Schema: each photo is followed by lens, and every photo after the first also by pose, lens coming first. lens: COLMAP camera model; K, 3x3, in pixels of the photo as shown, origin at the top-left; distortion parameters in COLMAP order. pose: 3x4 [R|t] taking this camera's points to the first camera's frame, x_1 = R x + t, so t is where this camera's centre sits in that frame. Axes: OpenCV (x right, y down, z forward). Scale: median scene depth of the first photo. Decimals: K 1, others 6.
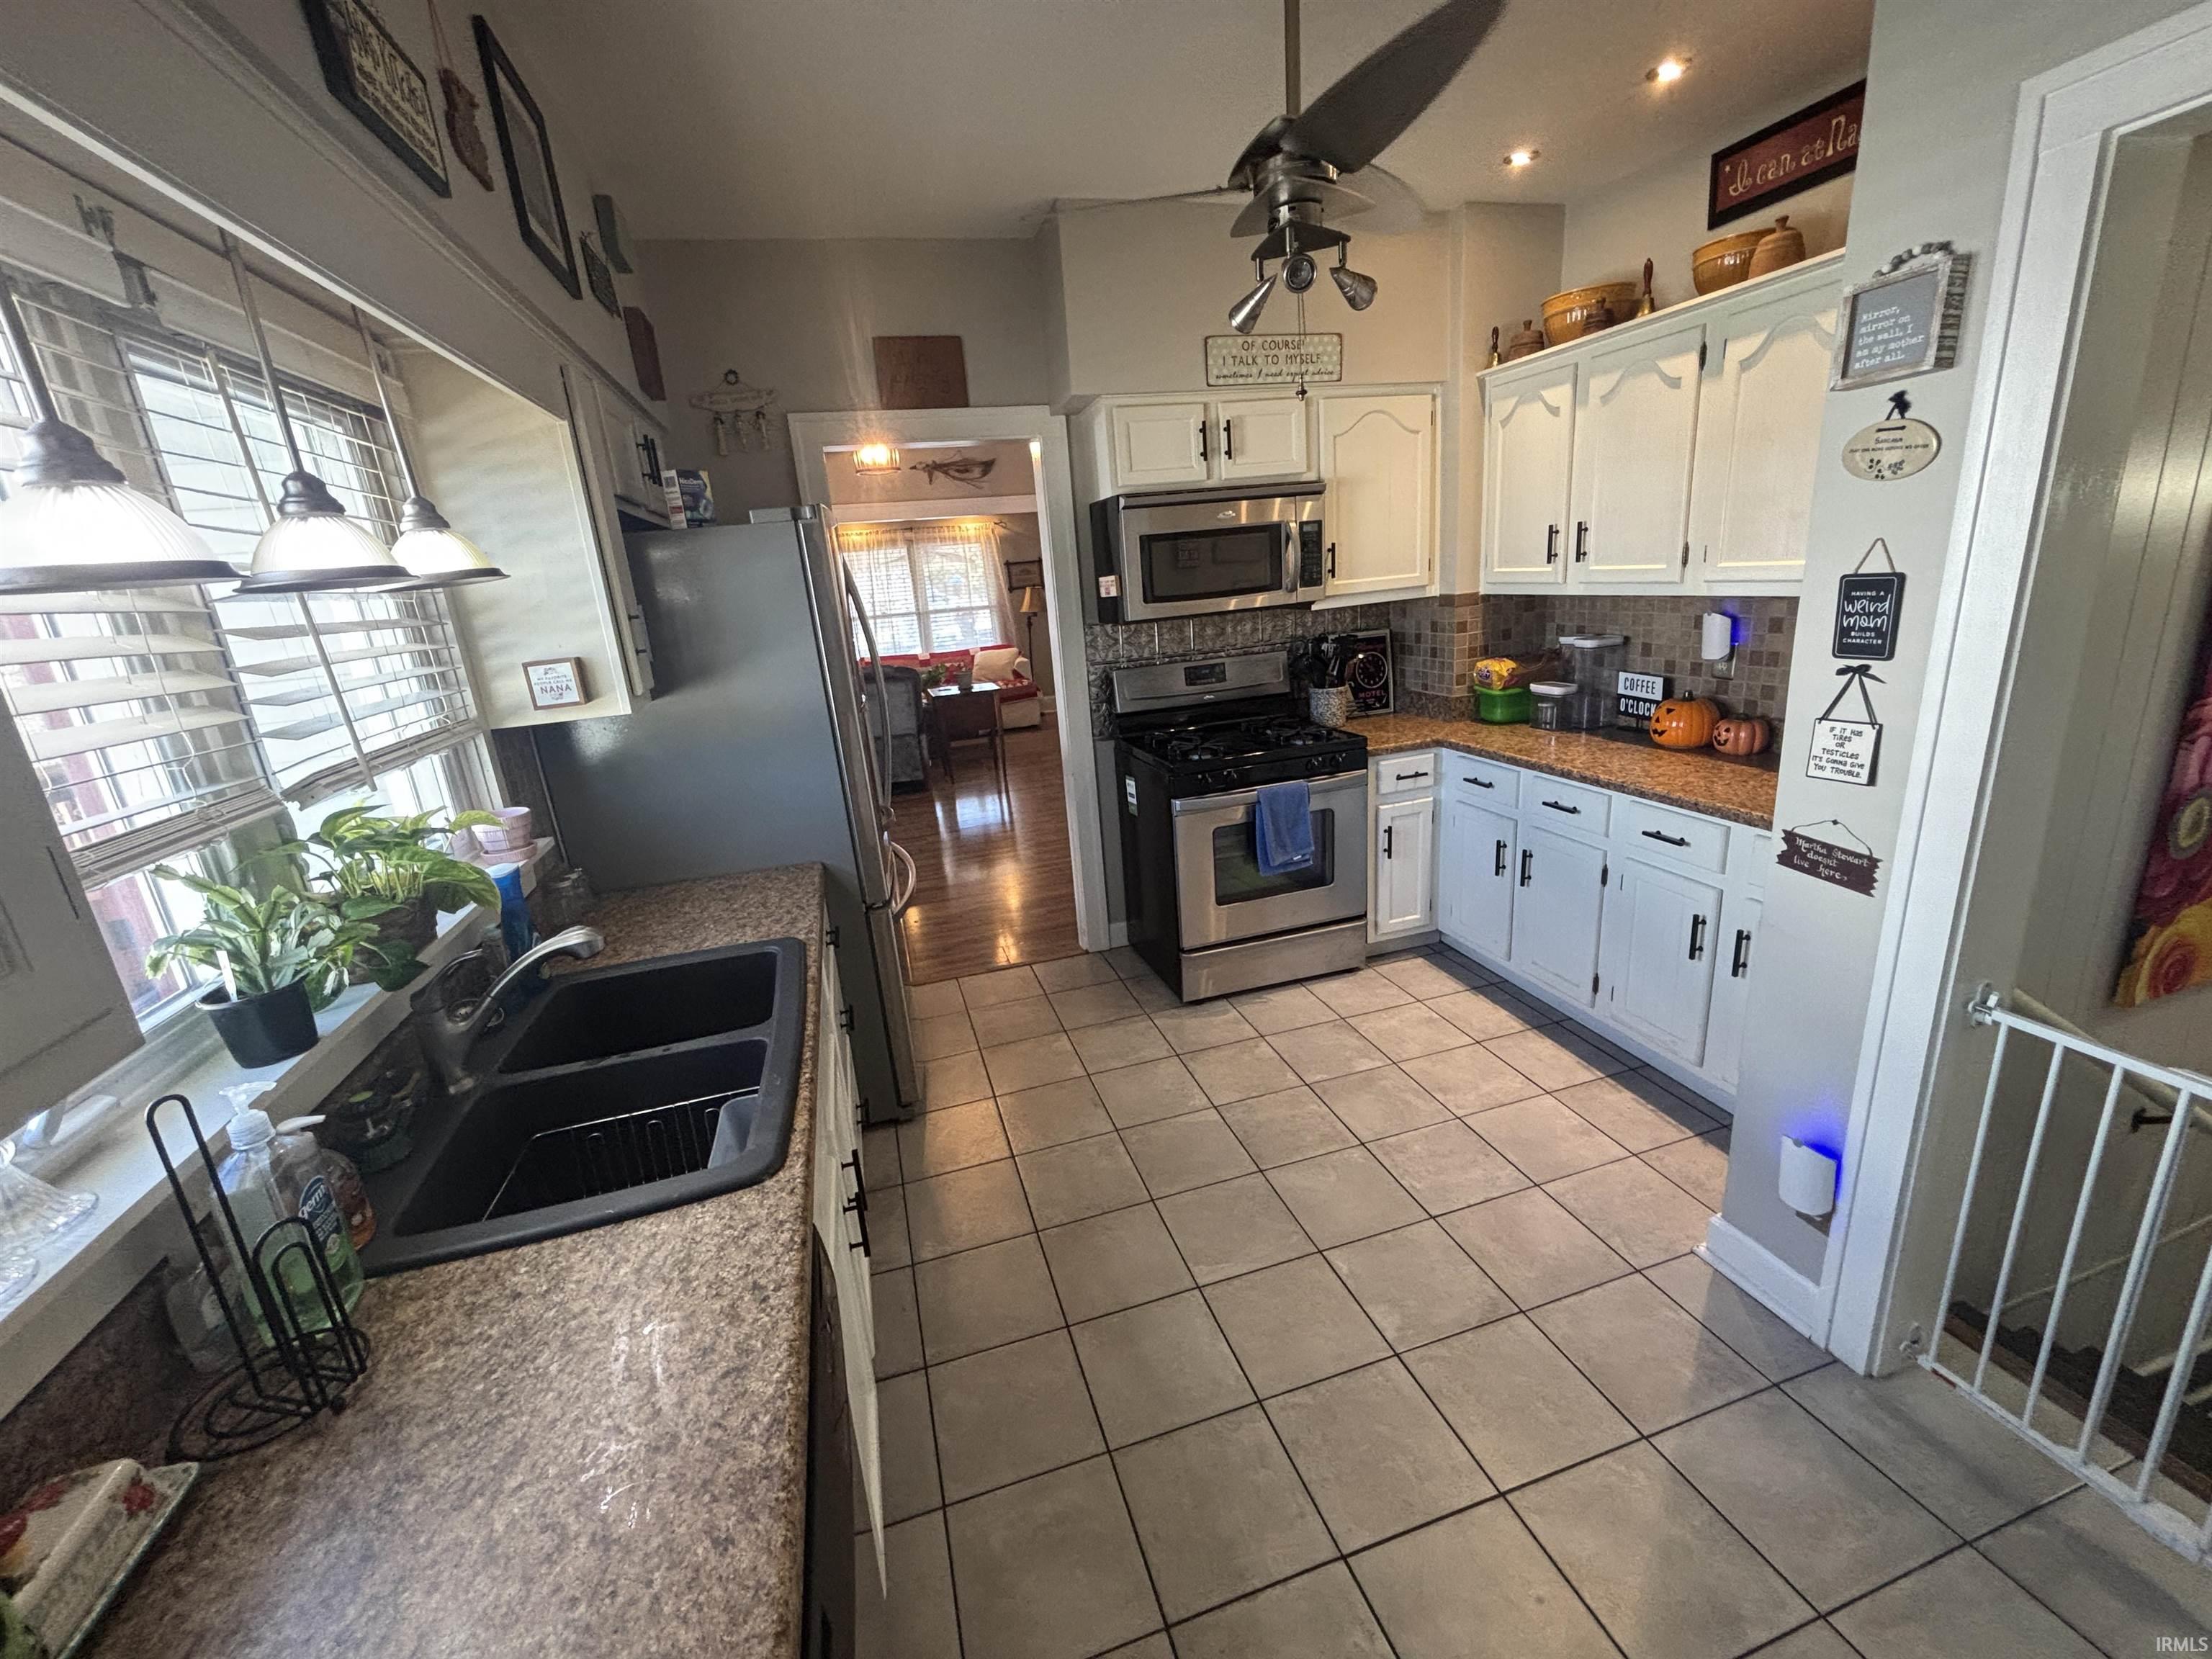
lens RADIAL K [[898.7, 0, 1102.2], [0, 898.7, 820.1], [0, 0, 1]] dist [-0.003037, 0.001351]
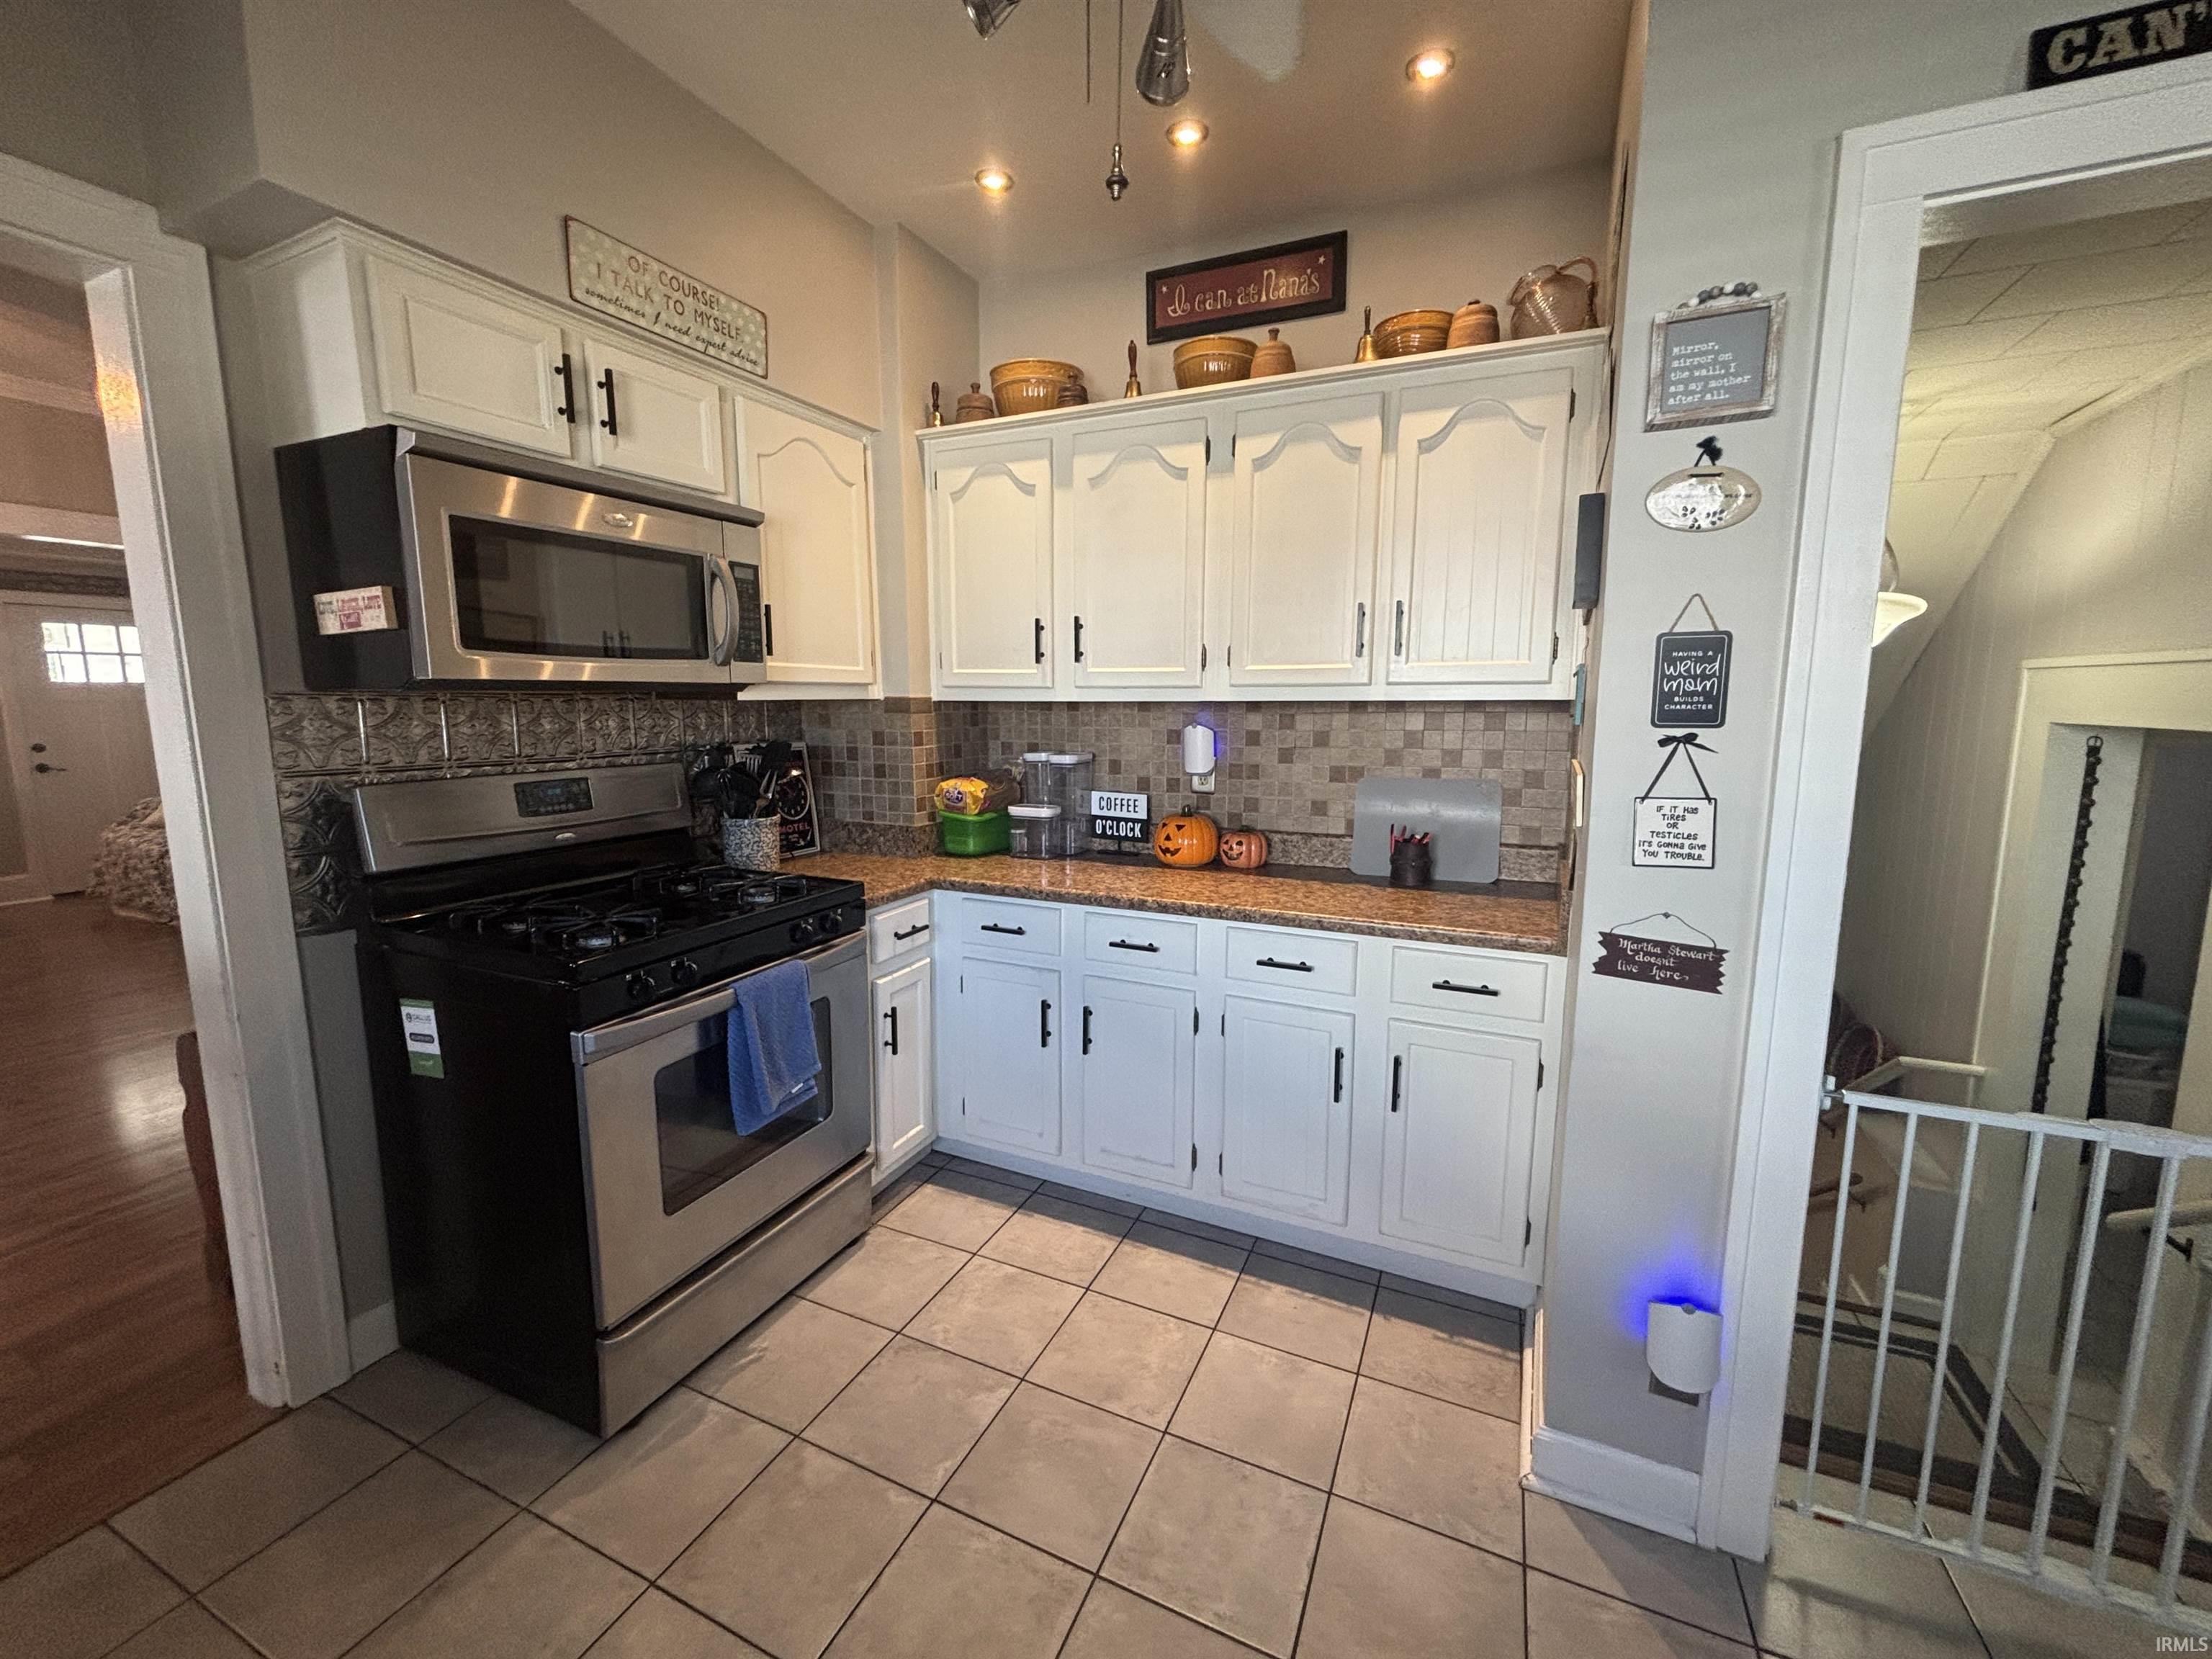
lens RADIAL K [[898.7, 0, 1100.8], [0, 898.7, 824.2], [0, 0, 1]] dist [-0.003037, 0.001351]
pose [[0.654660, -0.022283, 0.755595, -0.100886], [0.150378, 0.983426, -0.101288, -0.040342], [-0.740815, 0.179934, 0.647161, 0.427053]]
